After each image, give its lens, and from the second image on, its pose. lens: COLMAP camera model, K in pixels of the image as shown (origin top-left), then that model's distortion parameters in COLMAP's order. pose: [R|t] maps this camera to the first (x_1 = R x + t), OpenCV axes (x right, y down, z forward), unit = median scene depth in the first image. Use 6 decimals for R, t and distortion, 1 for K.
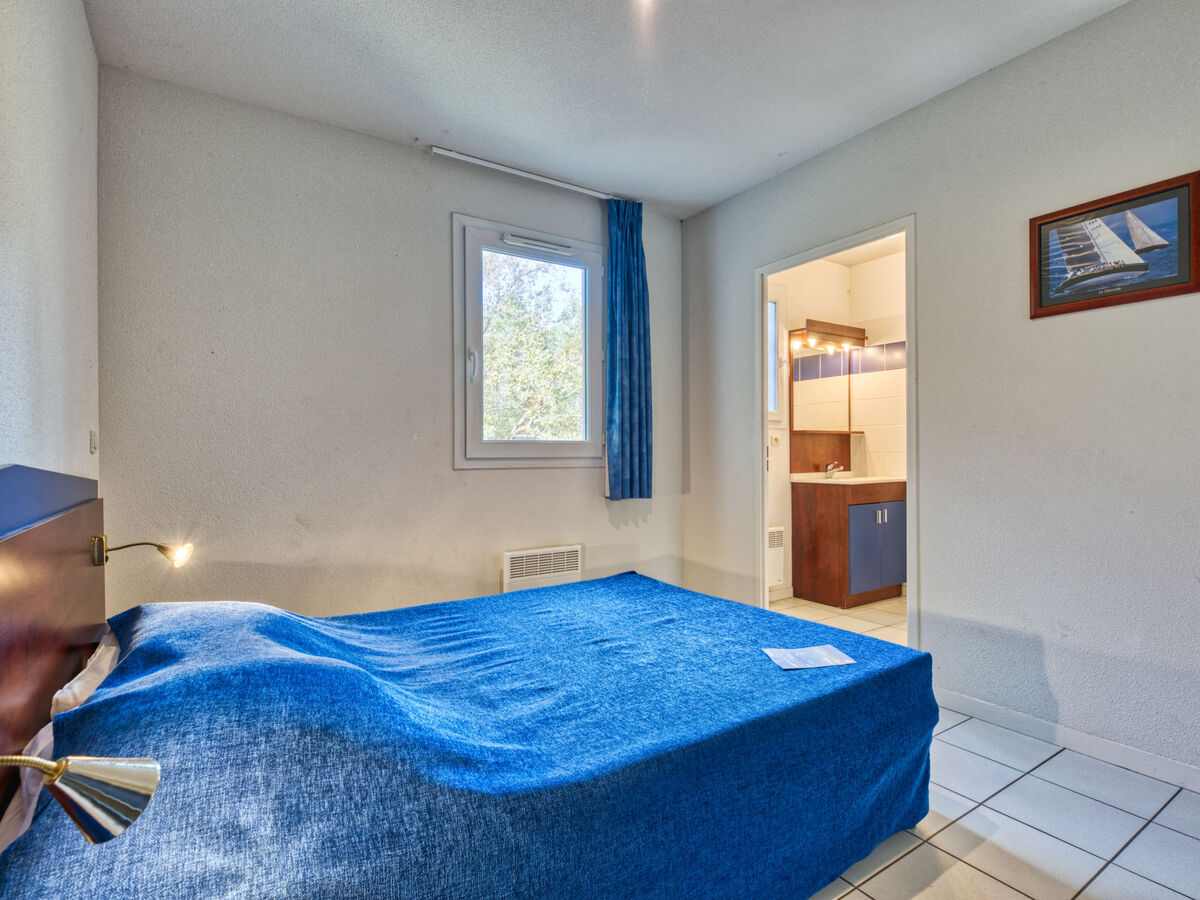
lens RADIAL K [[609.0, 0, 604.7], [0, 609.0, 444.7], [0, 0, 1]] dist [0.003844, -0.005919]
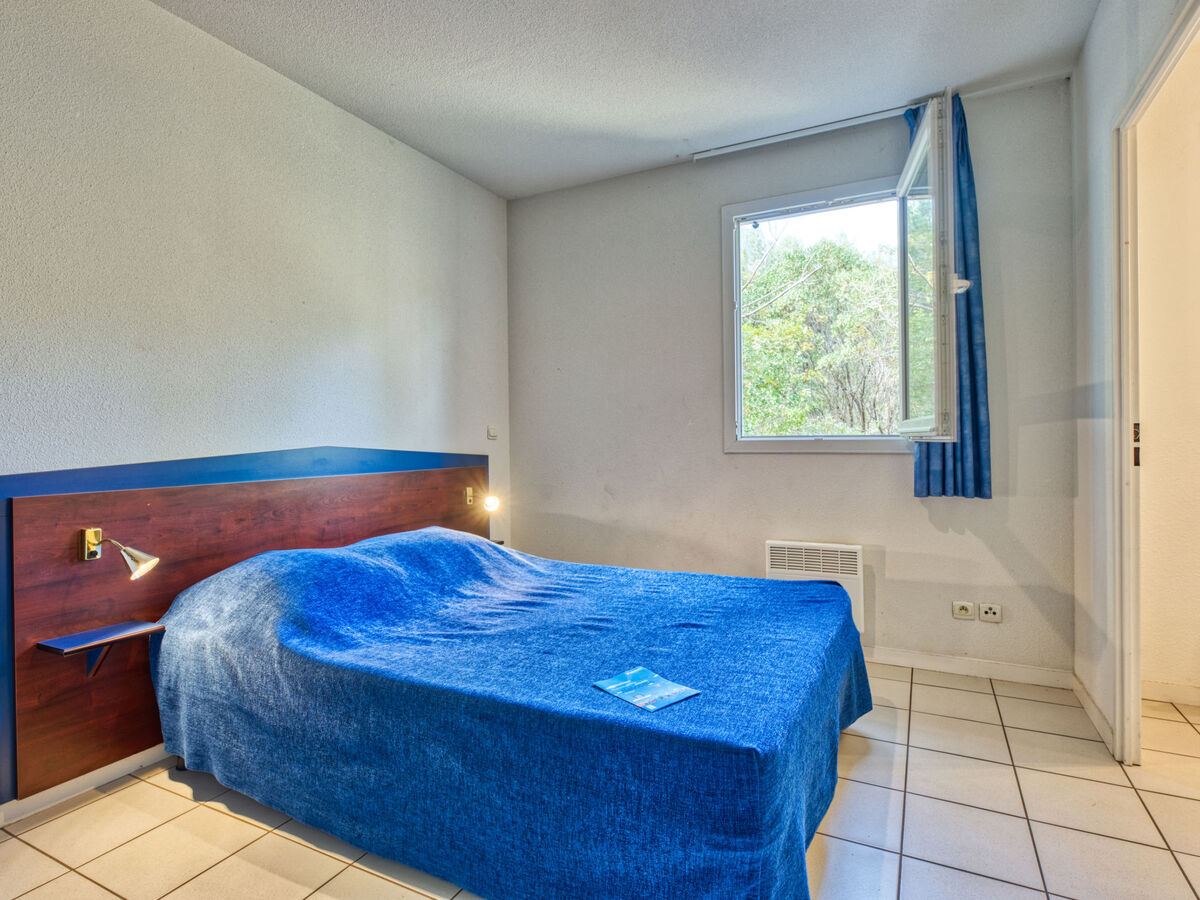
lens RADIAL K [[609.0, 0, 604.7], [0, 609.0, 444.7], [0, 0, 1]] dist [0.003844, -0.005919]
pose [[0.508153, 0.006552, -0.861242, 0.540242], [0.020020, 0.999611, 0.019417, 0.001889], [0.861034, -0.027109, 0.507824, 0.292296]]
